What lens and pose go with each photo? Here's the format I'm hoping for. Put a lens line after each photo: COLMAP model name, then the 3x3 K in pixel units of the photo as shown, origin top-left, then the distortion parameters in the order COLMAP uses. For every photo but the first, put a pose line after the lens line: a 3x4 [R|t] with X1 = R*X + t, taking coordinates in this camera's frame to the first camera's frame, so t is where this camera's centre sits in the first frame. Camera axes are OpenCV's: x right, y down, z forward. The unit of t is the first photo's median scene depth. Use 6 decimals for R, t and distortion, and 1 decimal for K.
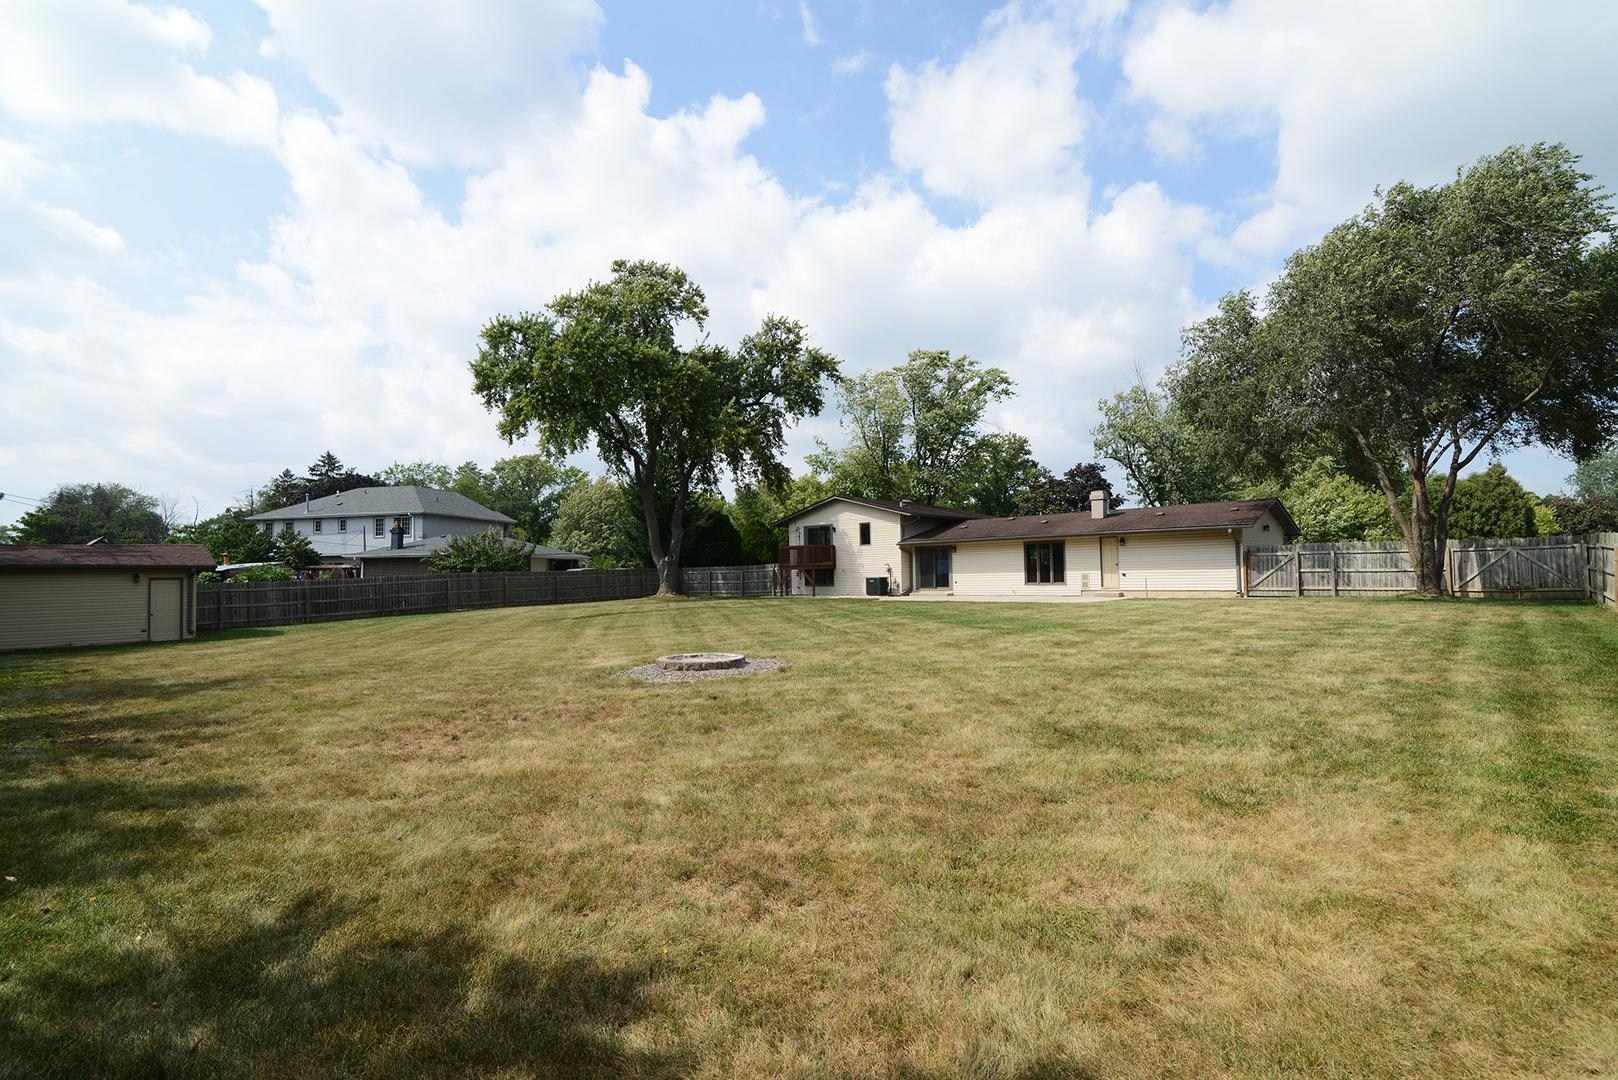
lens RADIAL K [[743.1, 0, 808.8], [0, 743.1, 540.7], [0, 0, 1]] dist [-0.022834, 0.001596]
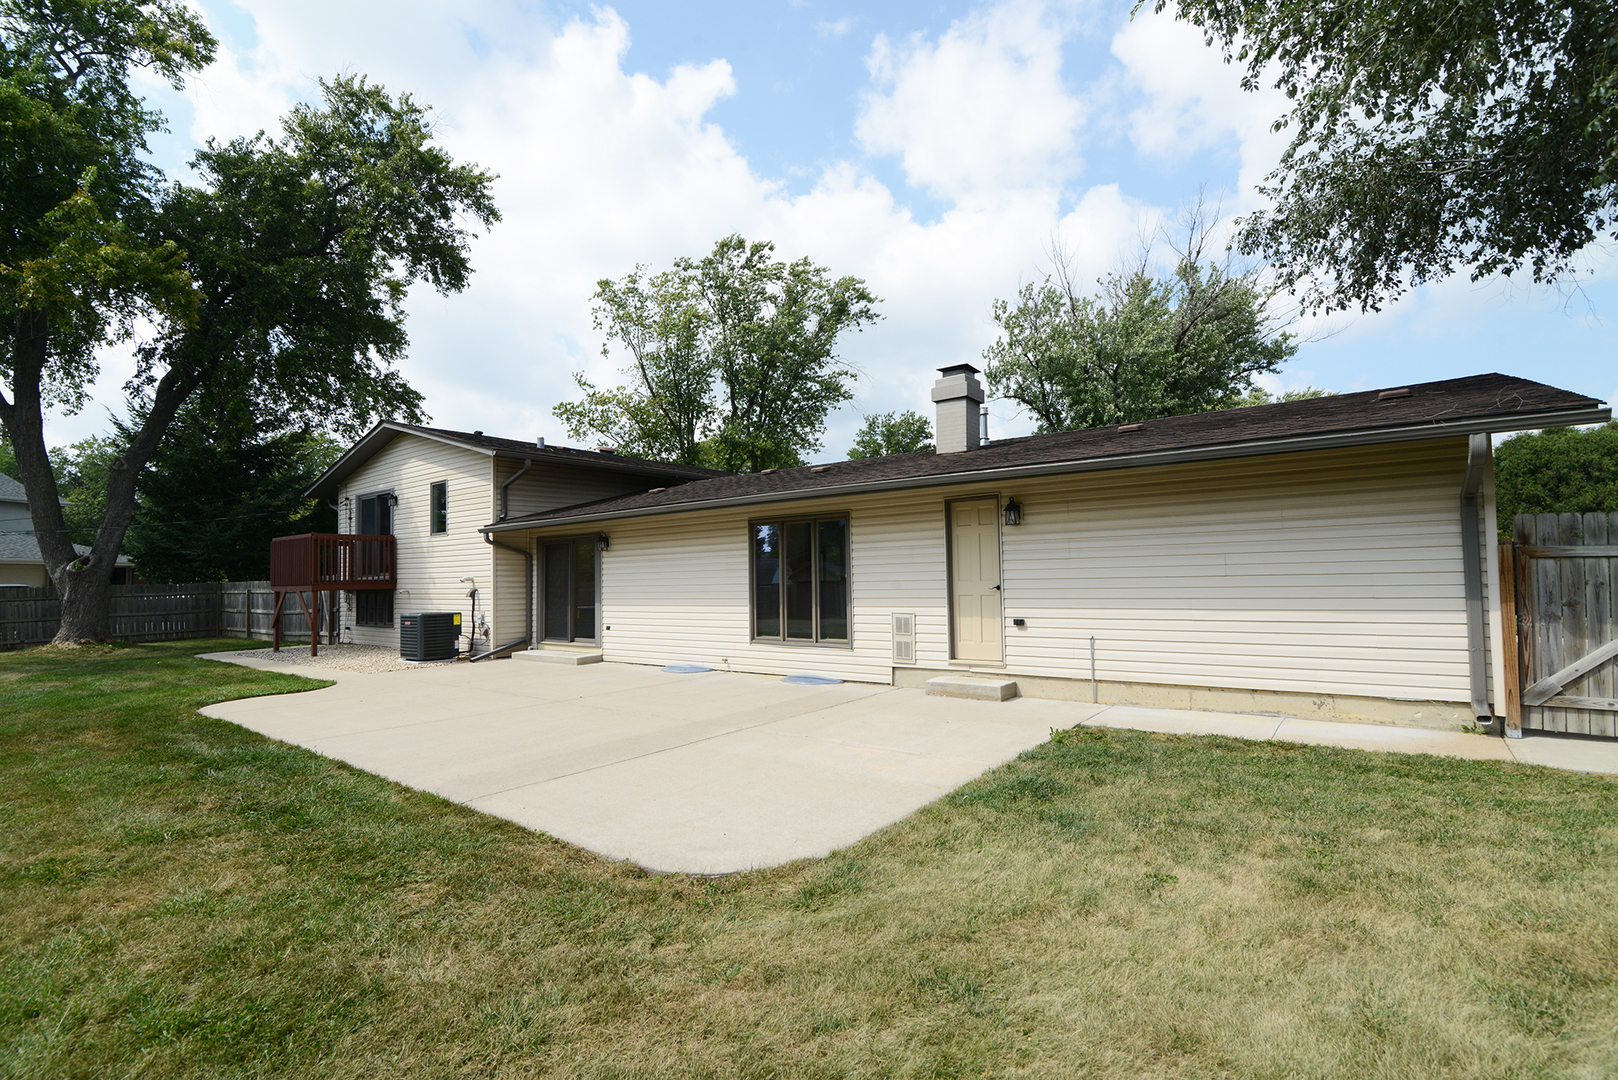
lens RADIAL K [[743.1, 0, 805.1], [0, 743.1, 540.6], [0, 0, 1]] dist [-0.022834, 0.001596]
pose [[0.995632, 0.001729, 0.093349, 0.254023], [-0.001273, 0.999987, -0.004940, 0.011789], [-0.093356, 0.004800, 0.995621, 0.579289]]
